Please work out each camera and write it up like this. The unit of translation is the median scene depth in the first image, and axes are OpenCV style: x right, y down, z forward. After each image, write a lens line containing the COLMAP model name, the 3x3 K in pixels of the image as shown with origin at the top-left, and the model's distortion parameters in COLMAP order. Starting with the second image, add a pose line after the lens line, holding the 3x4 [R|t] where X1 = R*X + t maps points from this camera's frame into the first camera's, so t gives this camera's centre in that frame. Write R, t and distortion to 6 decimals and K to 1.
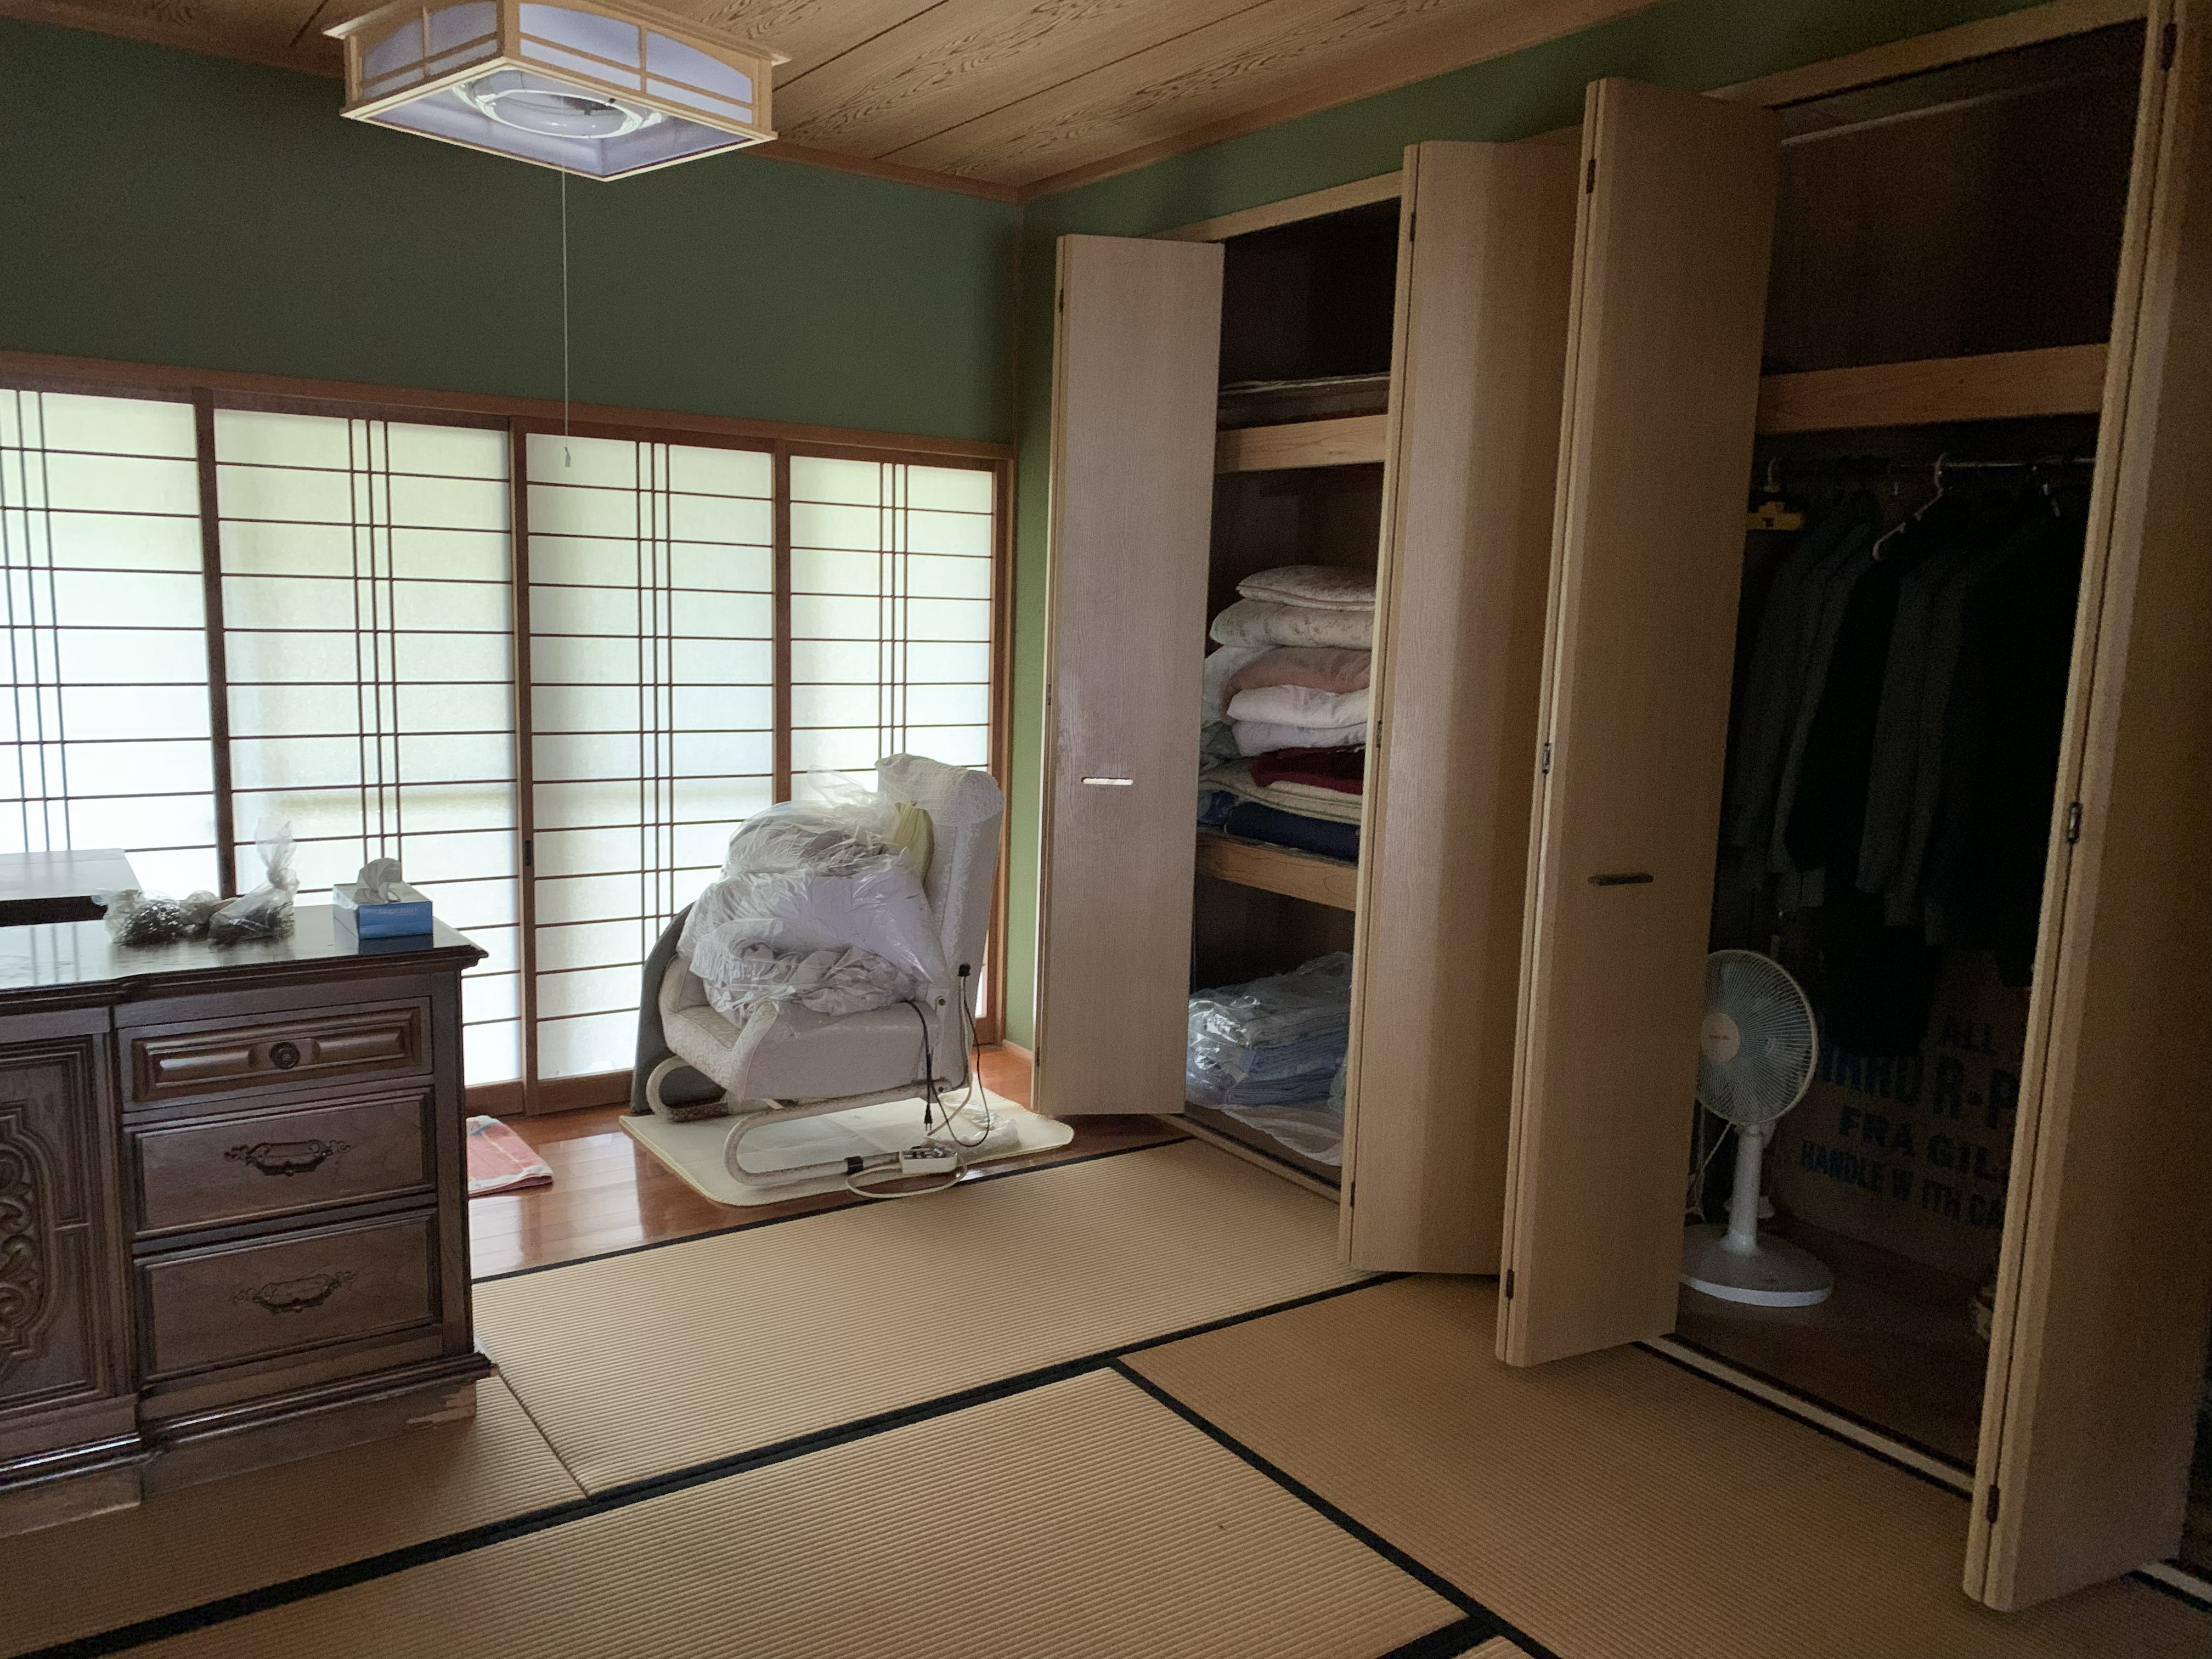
lens RADIAL K [[1692.3, 0, 1089.8], [0, 1692.3, 833.8], [0, 0, 1]] dist [0.026581, -0.017405]
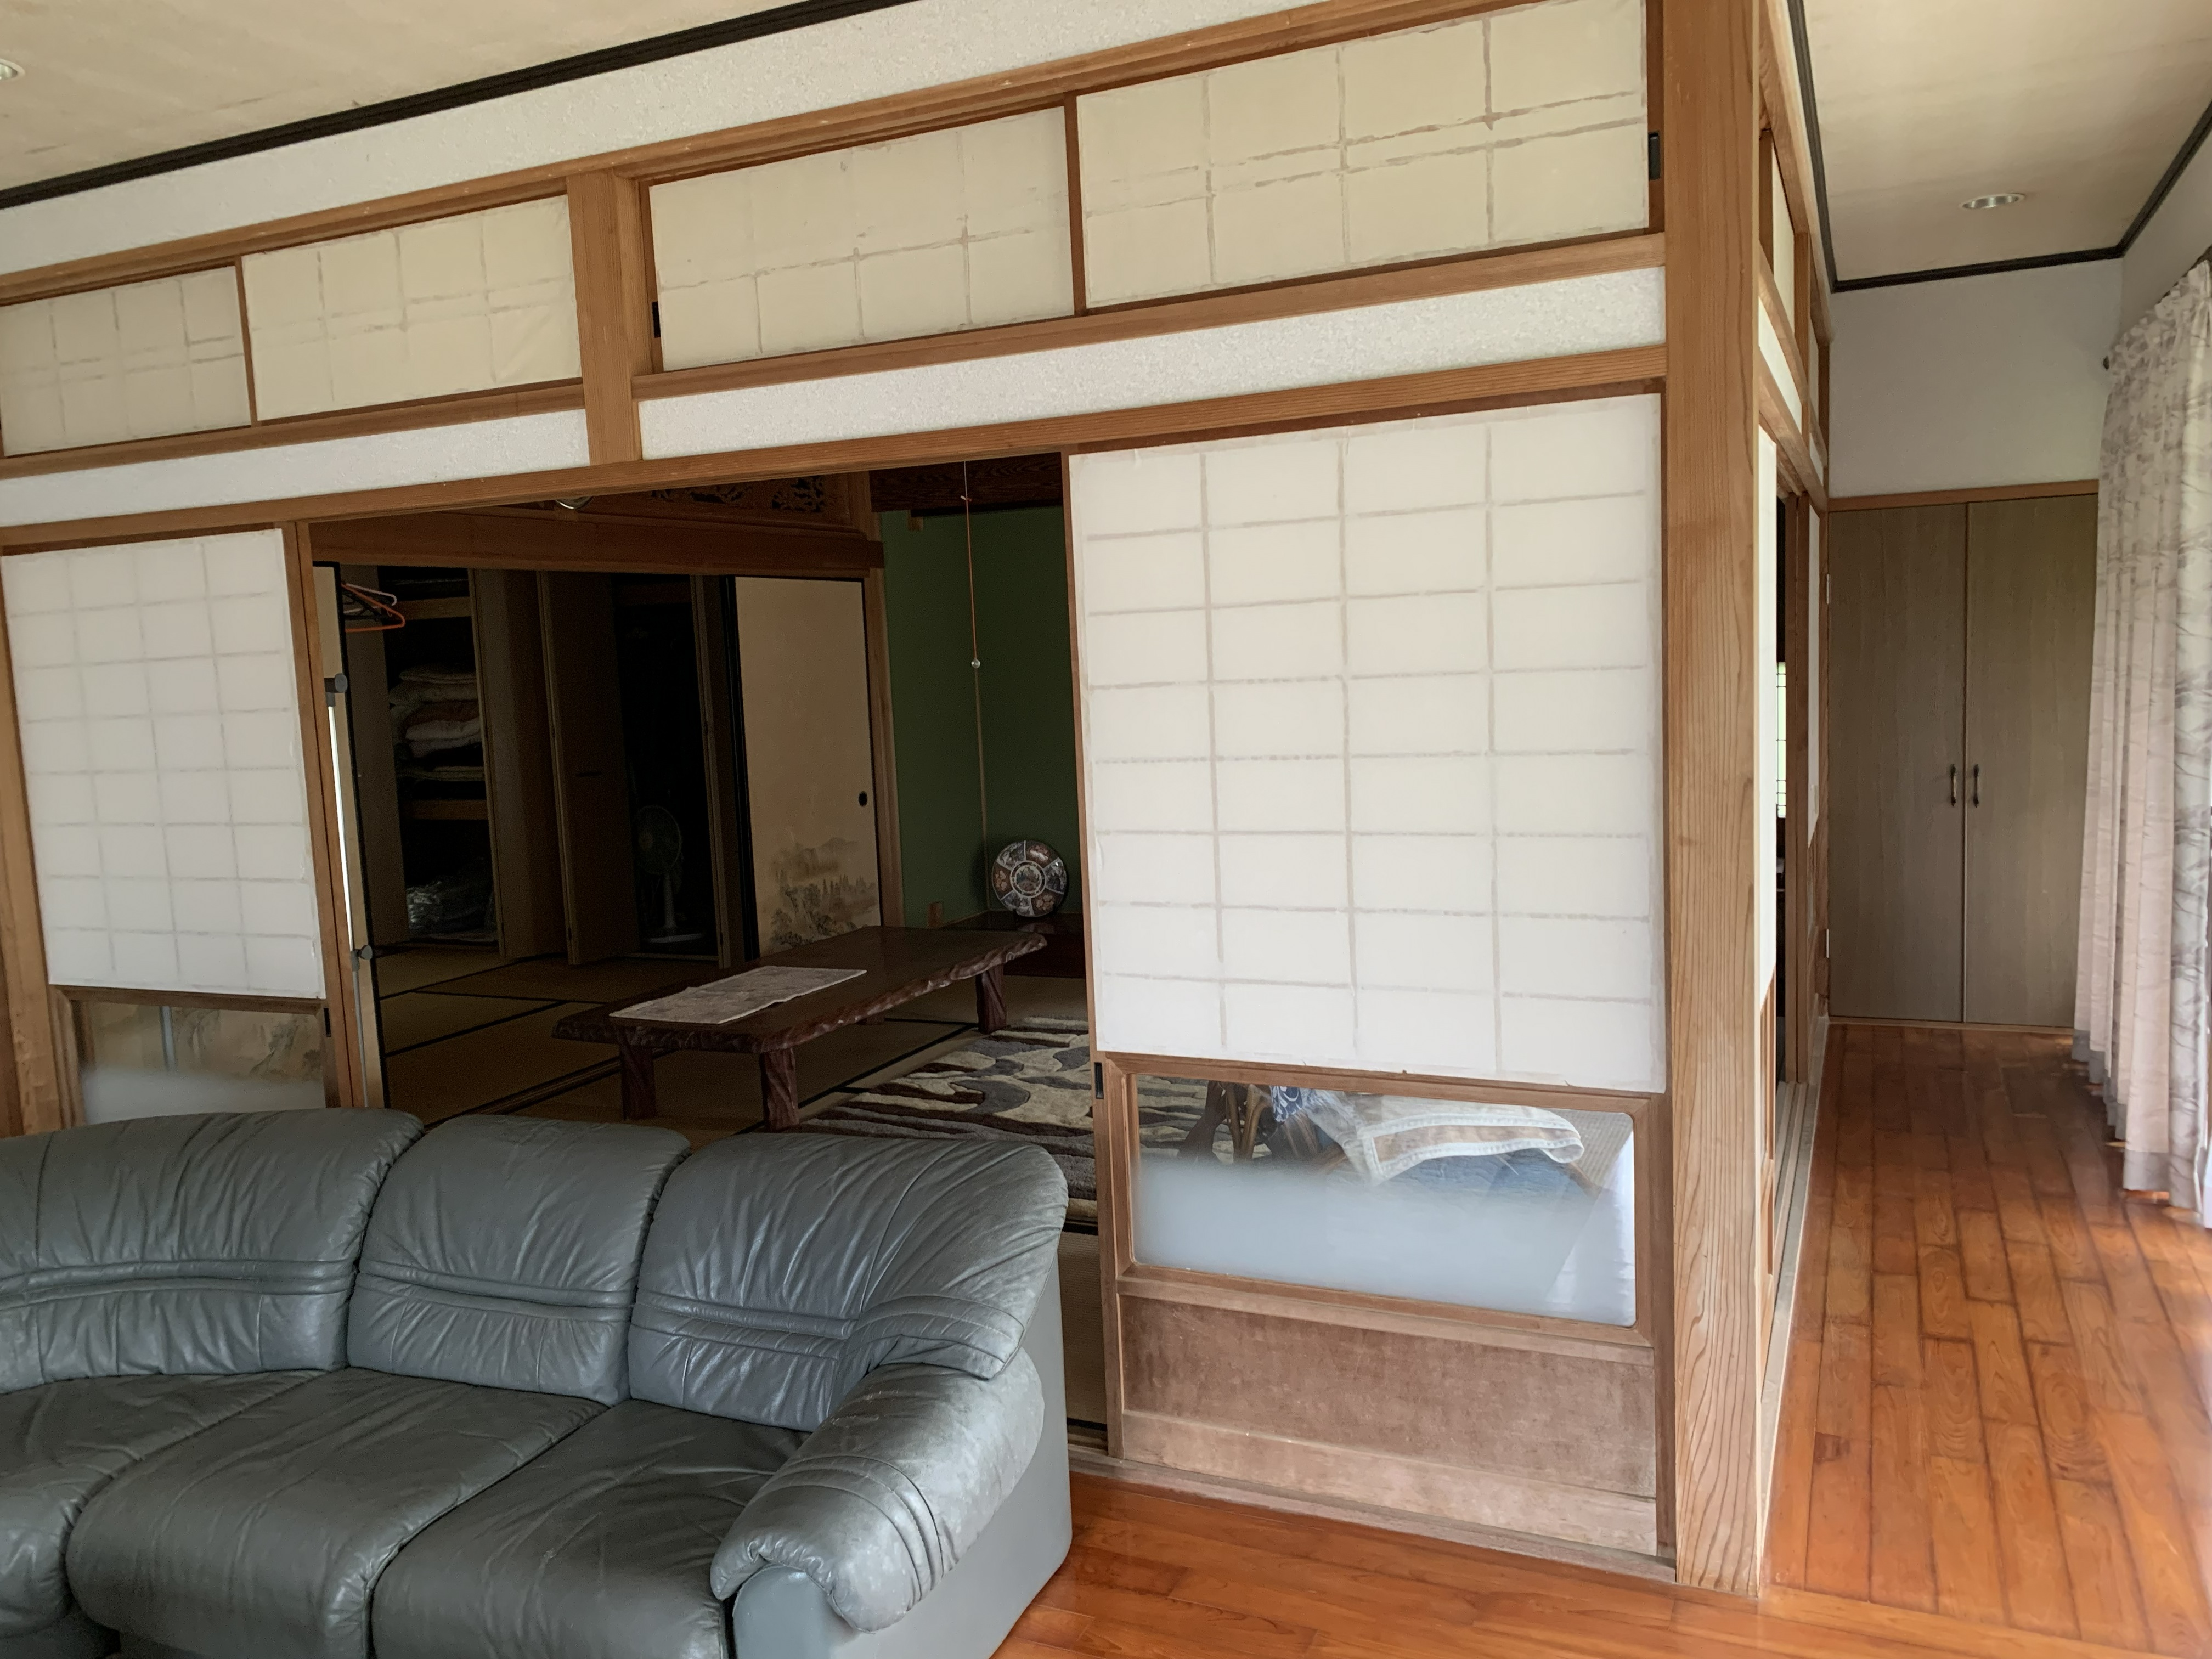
lens RADIAL K [[1692.3, 0, 1102.7], [0, 1692.3, 832.9], [0, 0, 1]] dist [0.026581, -0.017405]
pose [[0.858613, -0.125144, 0.497114, -0.215554], [0.139367, 0.990204, 0.008562, 0.132943], [-0.493316, 0.061930, 0.867643, -1.105731]]
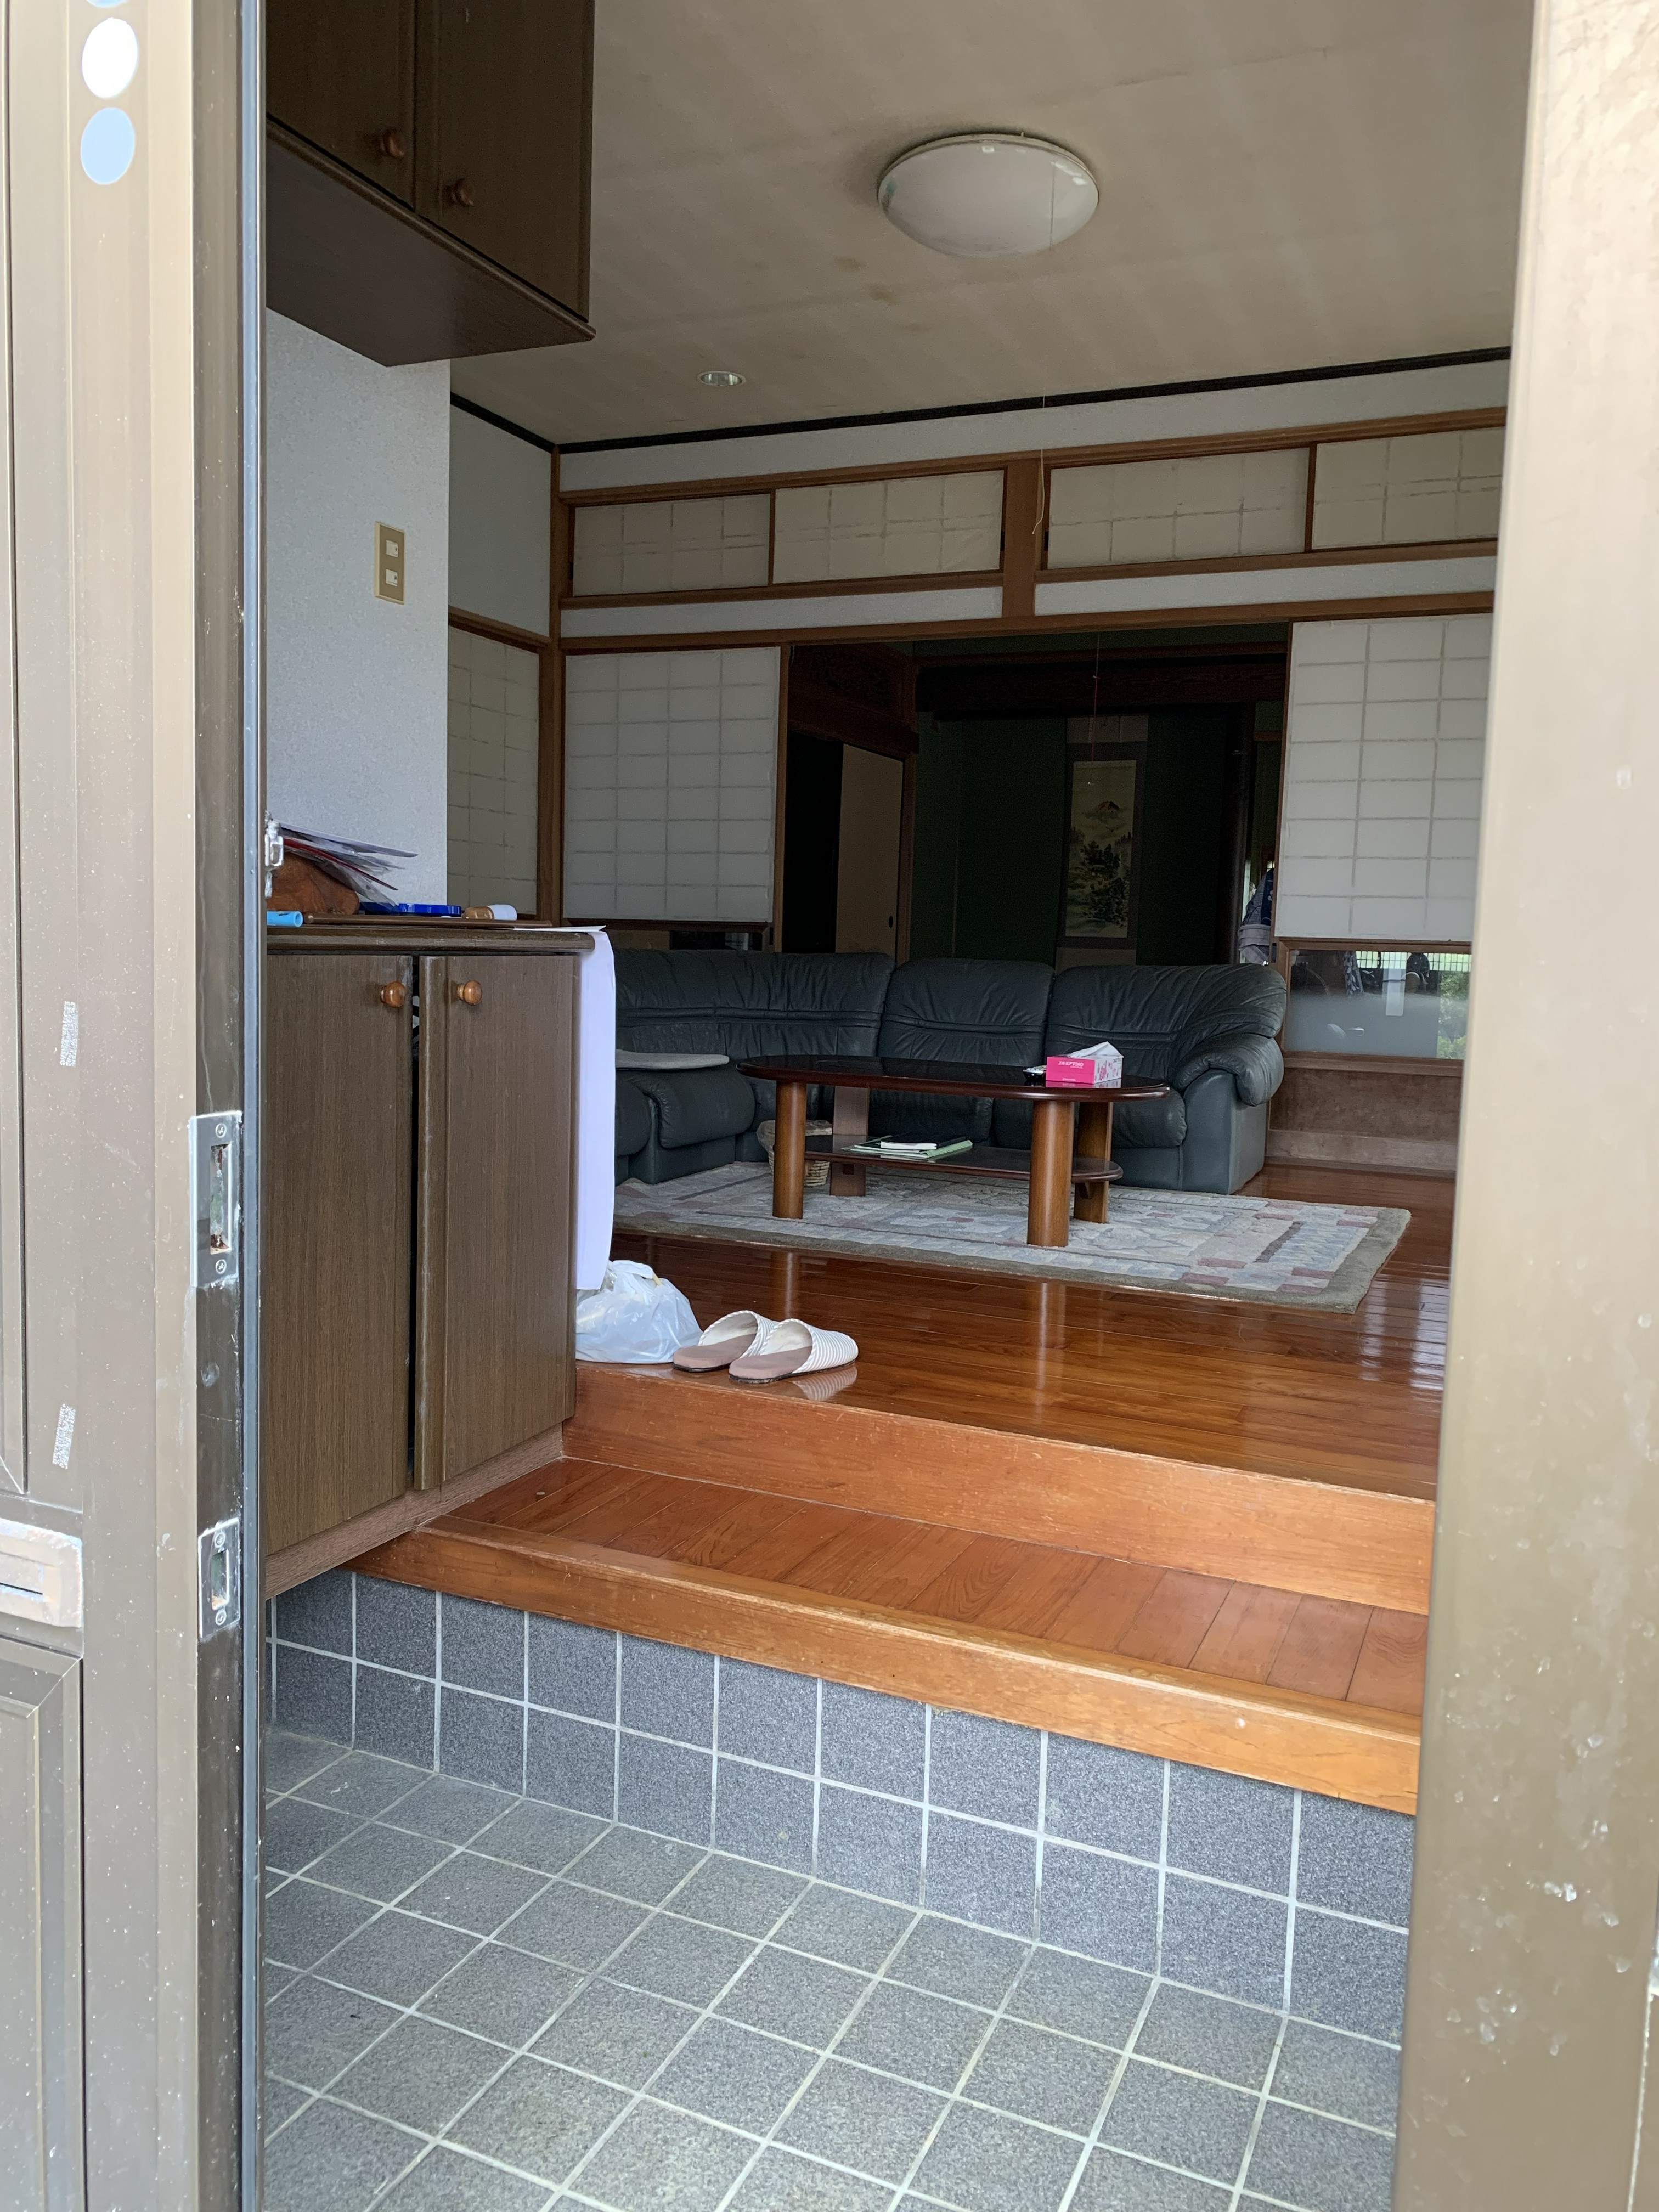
lens RADIAL K [[1692.3, 0, 827.0], [0, 1692.3, 1100.1], [0, 0, 1]] dist [0.026581, -0.017405]
pose [[0.858851, -0.050664, 0.509714, -1.702902], [0.061703, 0.998083, -0.004762, 0.602976], [-0.508496, 0.035541, 0.860331, -1.909307]]
